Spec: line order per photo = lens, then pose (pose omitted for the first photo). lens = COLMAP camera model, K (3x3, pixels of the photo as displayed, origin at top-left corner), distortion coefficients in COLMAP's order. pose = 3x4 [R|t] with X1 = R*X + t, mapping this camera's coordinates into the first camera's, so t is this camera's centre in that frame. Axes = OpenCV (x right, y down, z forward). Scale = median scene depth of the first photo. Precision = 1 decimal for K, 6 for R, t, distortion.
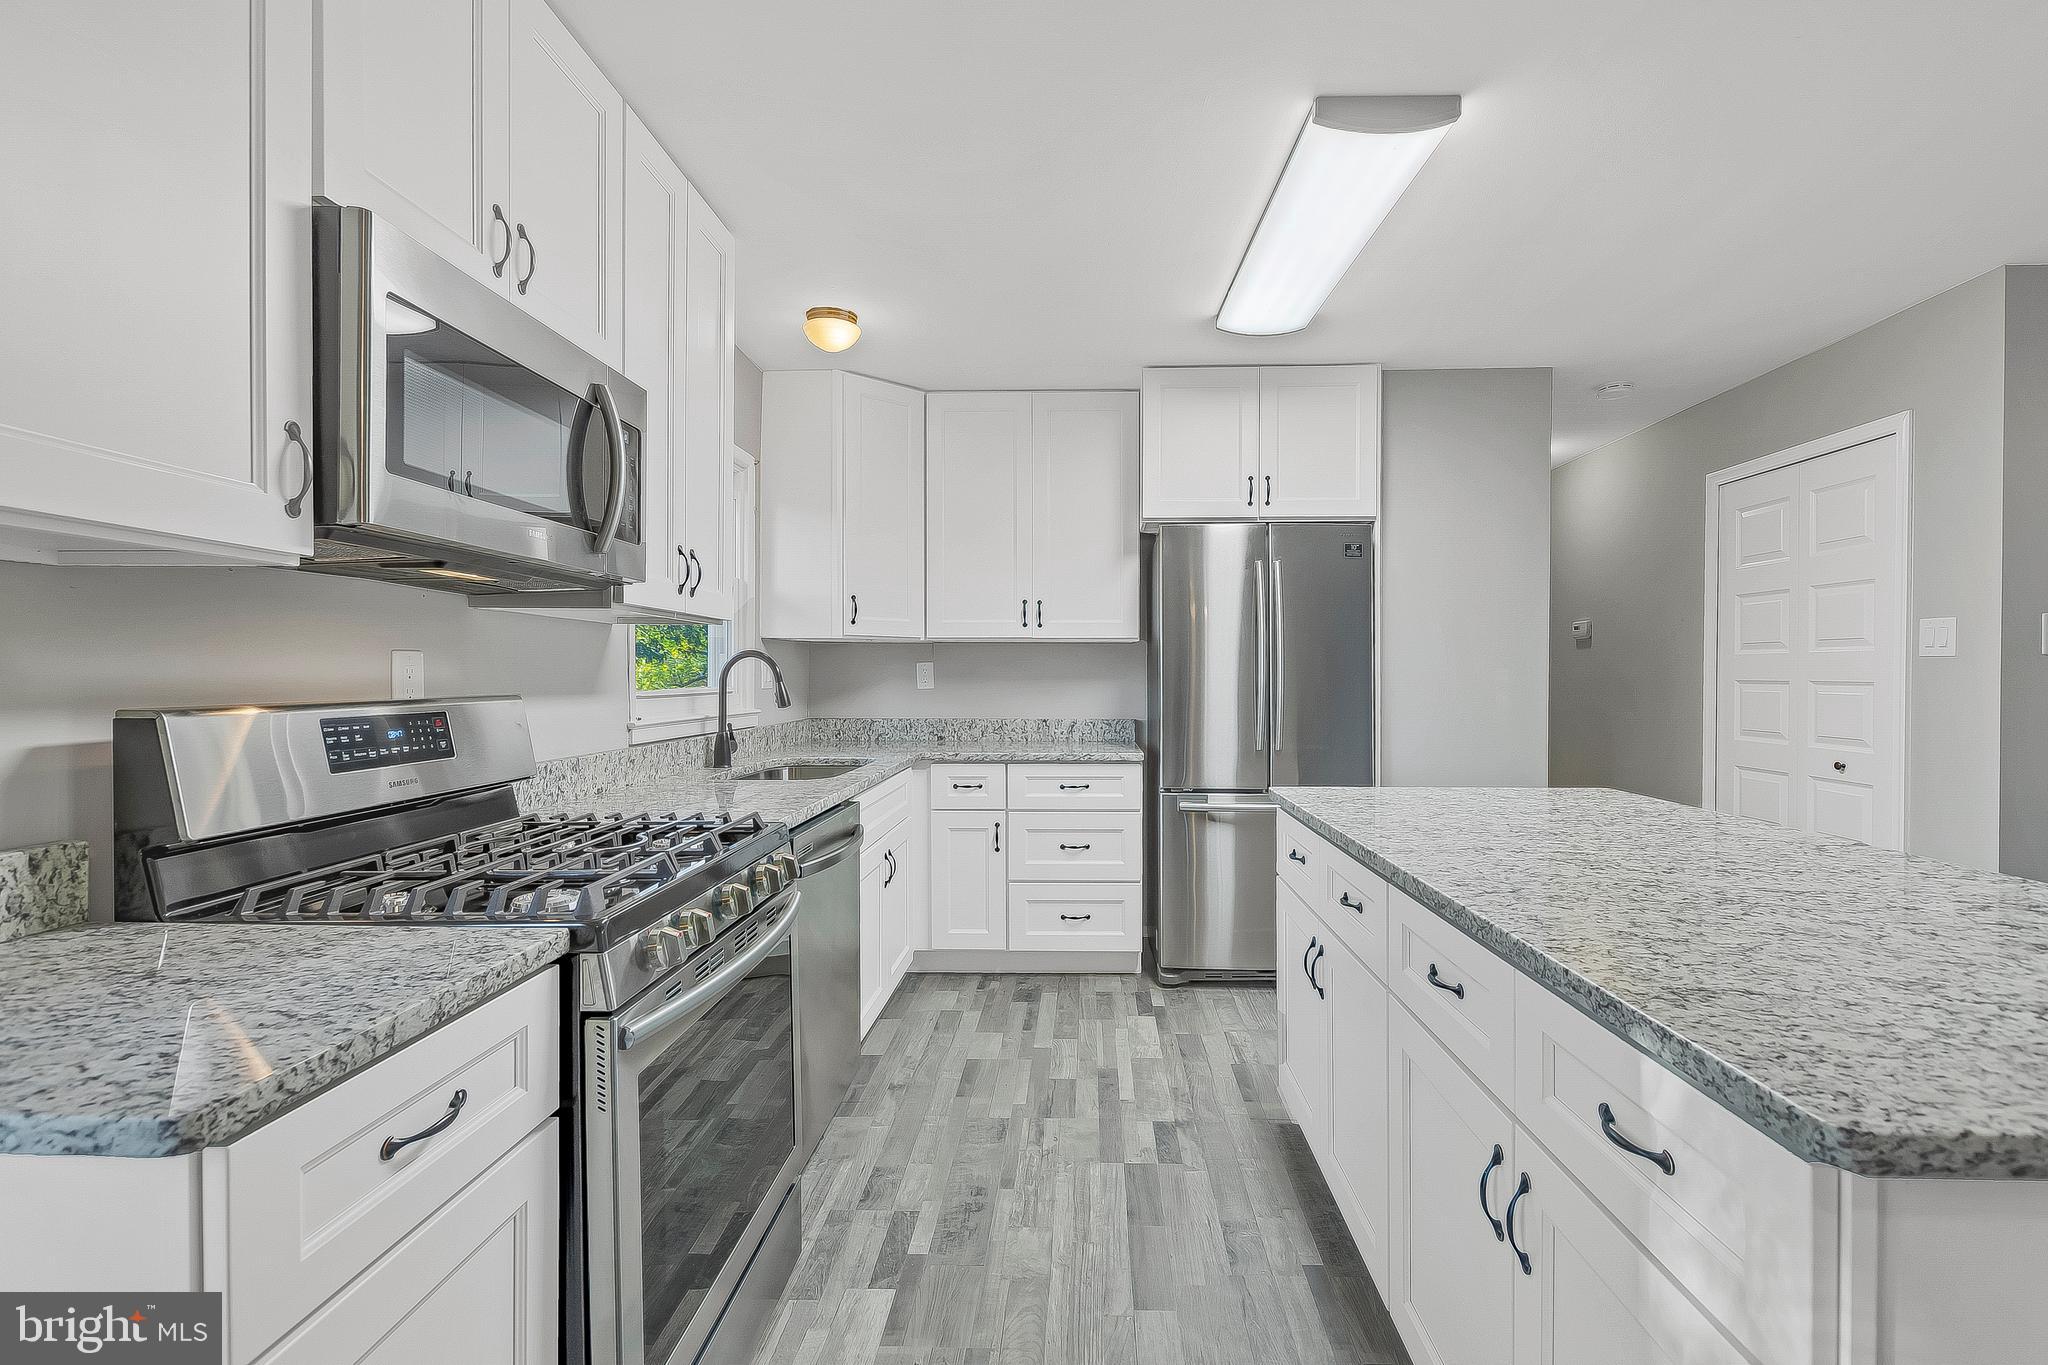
lens RADIAL K [[915.0, 0, 1028.7], [0, 915.0, 676.2], [0, 0, 1]] dist [-0.002454, 0.000496]
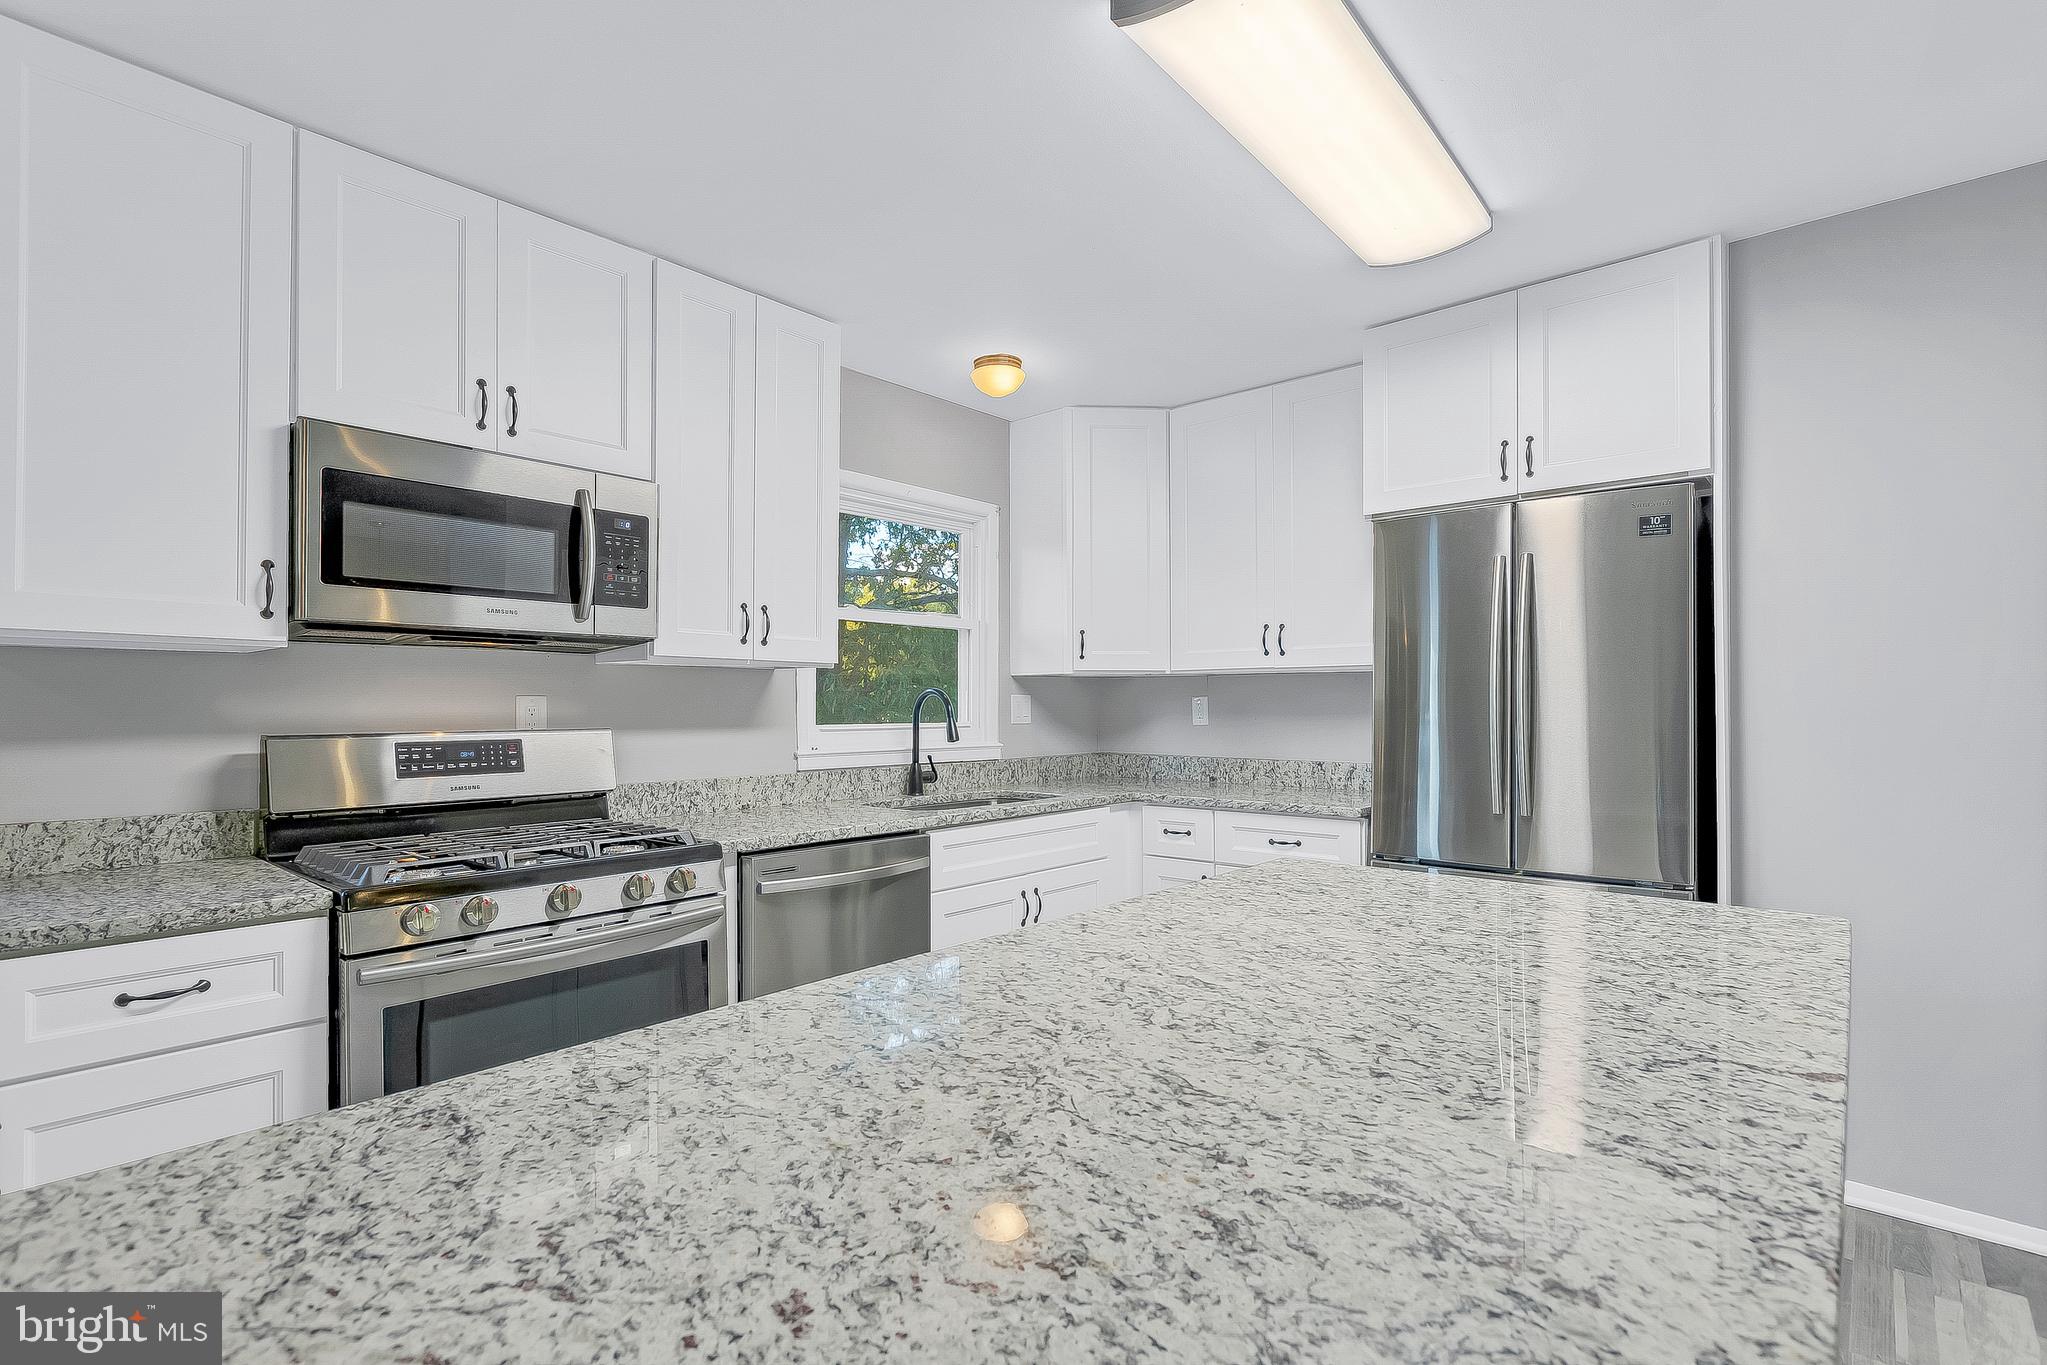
lens RADIAL K [[944.3, 0, 1025.0], [0, 944.3, 700.2], [0, 0, 1]] dist [-0.001543, -0.000919]
pose [[0.782753, -0.006318, -0.622300, 0.851274], [0.000834, 0.999958, -0.009104, -0.007593], [0.622331, 0.006607, 0.782726, 0.343352]]
